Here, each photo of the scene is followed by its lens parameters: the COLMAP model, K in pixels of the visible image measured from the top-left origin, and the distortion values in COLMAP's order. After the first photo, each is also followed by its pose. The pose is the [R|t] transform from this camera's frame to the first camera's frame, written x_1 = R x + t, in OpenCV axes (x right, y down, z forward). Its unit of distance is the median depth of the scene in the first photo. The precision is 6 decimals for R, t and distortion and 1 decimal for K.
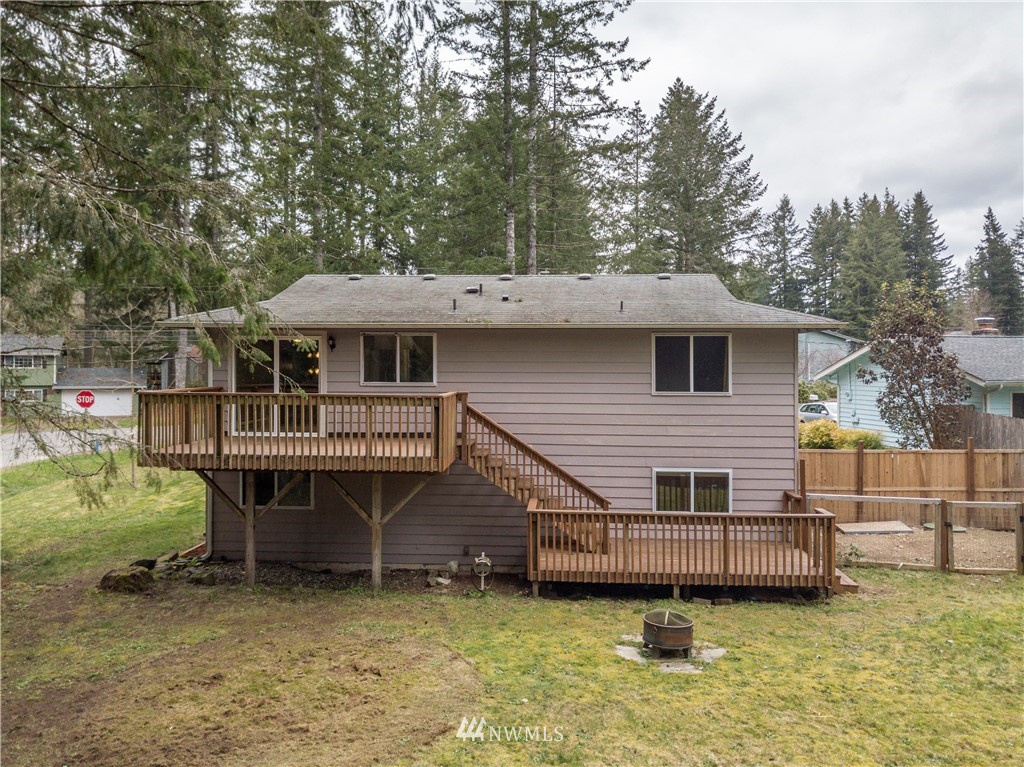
lens RADIAL K [[783.4, 0, 512.0], [0, 783.4, 383.5], [0, 0, 1]] dist [0.037702, -0.001830]
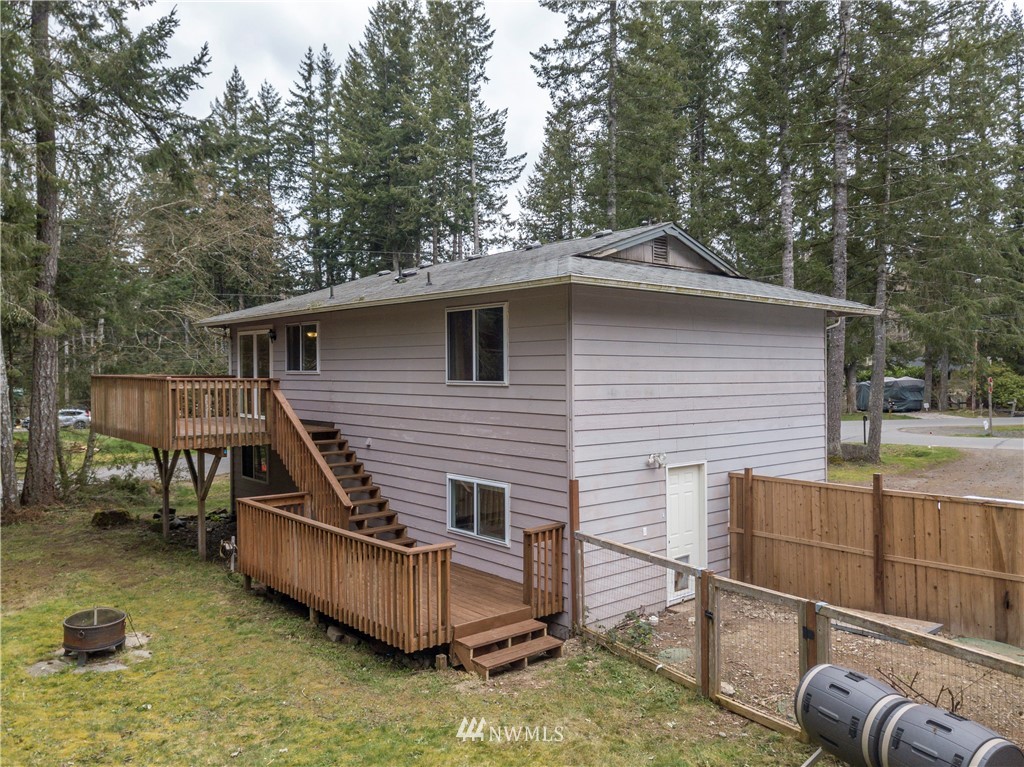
lens RADIAL K [[783.4, 0, 512.0], [0, 783.4, 383.5], [0, 0, 1]] dist [0.037702, -0.001830]
pose [[0.696497, 0.010253, -0.717486, 0.816569], [-0.015981, 0.999872, -0.001224, 0.013629], [0.717382, 0.012319, 0.696571, 0.479787]]
